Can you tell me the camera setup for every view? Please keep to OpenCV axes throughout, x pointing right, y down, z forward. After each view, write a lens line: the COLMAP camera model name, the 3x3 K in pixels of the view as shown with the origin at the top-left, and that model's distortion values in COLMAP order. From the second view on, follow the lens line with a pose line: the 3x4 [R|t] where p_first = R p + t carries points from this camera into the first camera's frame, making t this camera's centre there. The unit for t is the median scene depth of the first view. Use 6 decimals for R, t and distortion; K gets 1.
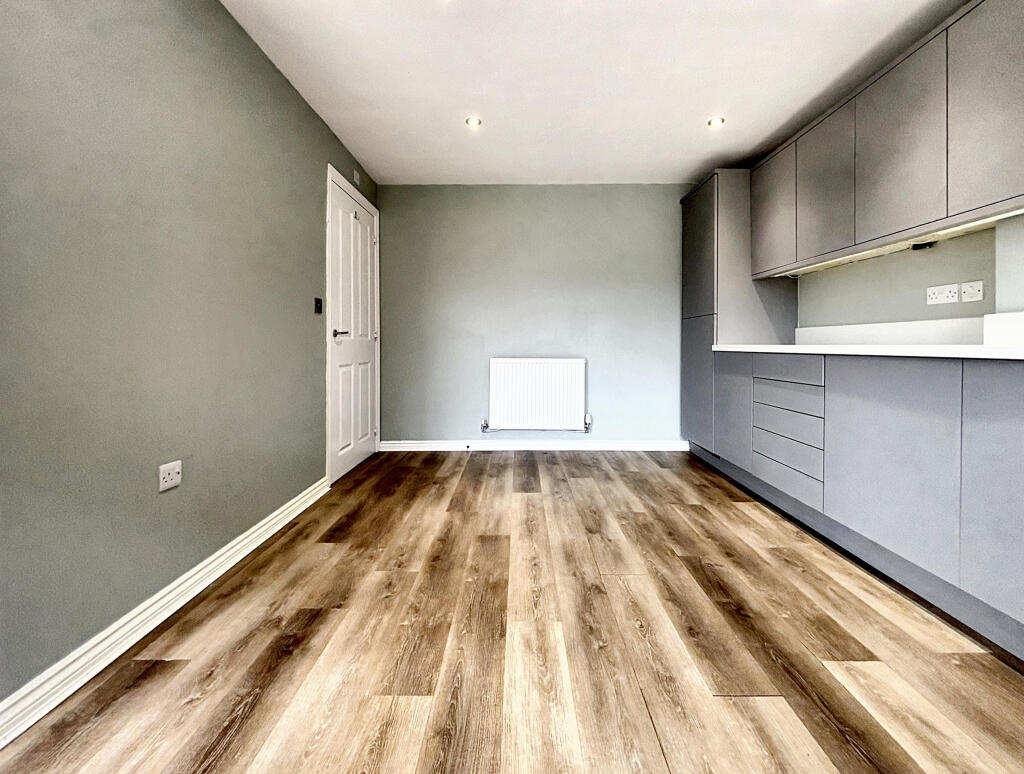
lens RADIAL K [[417.6, 0, 479.9], [0, 417.6, 343.9], [0, 0, 1]] dist [-0.003634, 0.000873]
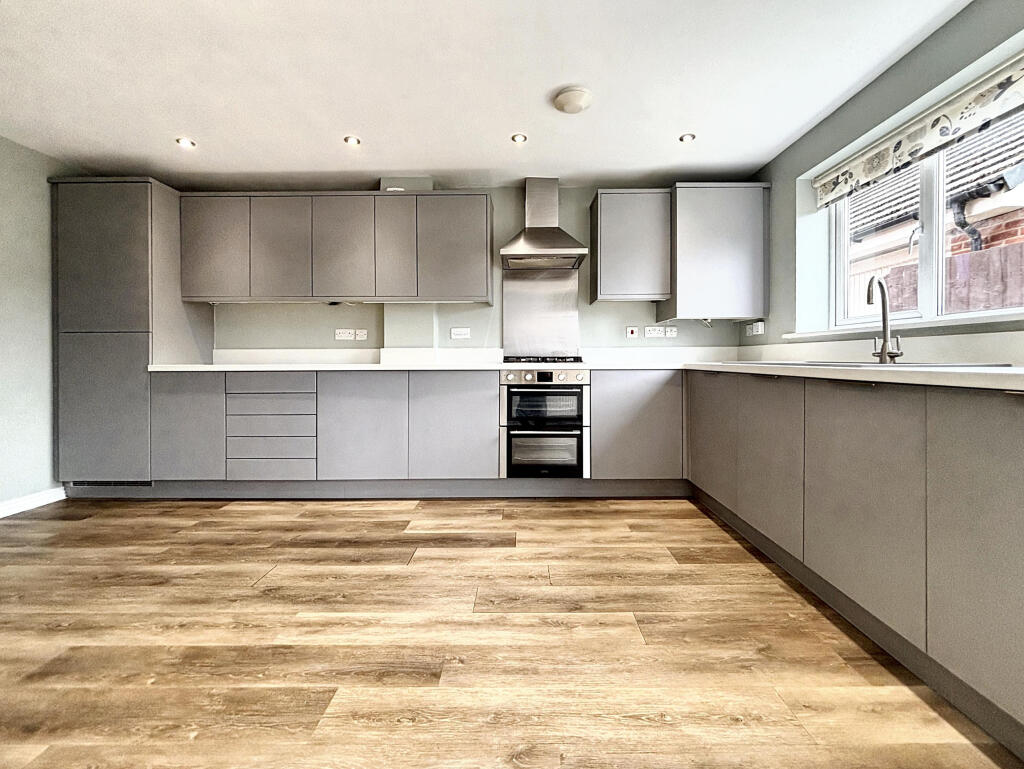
lens RADIAL K [[414.3, 0, 520.9], [0, 414.3, 362.7], [0, 0, 1]] dist [0.003201, 0.000663]
pose [[0.015630, -0.005171, 0.999864, -0.669863], [0.004028, 0.999979, 0.005109, -0.007625], [-0.999870, 0.003948, 0.015650, 0.280863]]
